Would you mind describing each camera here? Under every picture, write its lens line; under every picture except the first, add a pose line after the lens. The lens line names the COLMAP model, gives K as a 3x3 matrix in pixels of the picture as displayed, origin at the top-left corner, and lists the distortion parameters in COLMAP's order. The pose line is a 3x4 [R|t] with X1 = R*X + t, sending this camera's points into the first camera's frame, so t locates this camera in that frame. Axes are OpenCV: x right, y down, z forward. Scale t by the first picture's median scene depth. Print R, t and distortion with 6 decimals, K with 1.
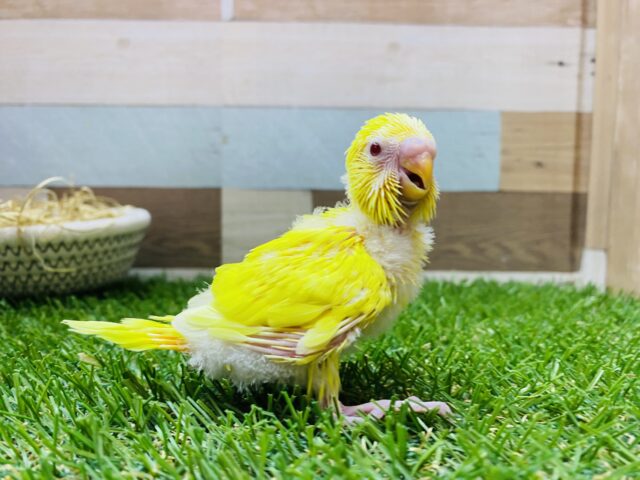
lens RADIAL K [[506.9, 0, 323.9], [0, 506.9, 247.7], [0, 0, 1]] dist [0.000053, 0.002222]
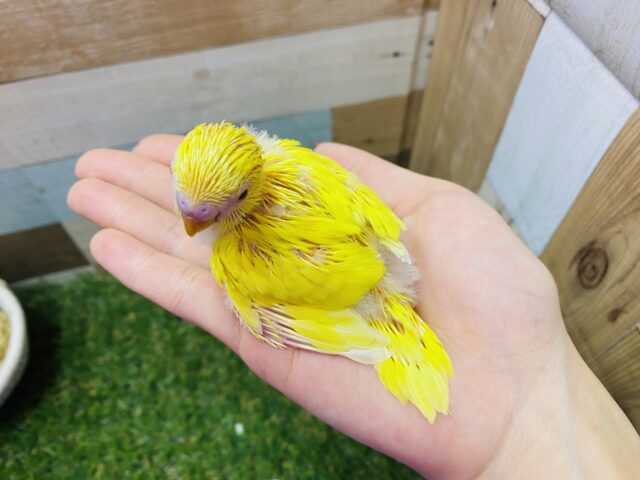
lens RADIAL K [[506.9, 0, 323.9], [0, 506.9, 247.7], [0, 0, 1]] dist [0.000053, 0.002222]
pose [[0.969330, -0.215913, 0.117389, 0.171400], [0.038118, 0.603961, 0.796102, -0.865126], [-0.242787, -0.767211, 0.593668, 0.251660]]
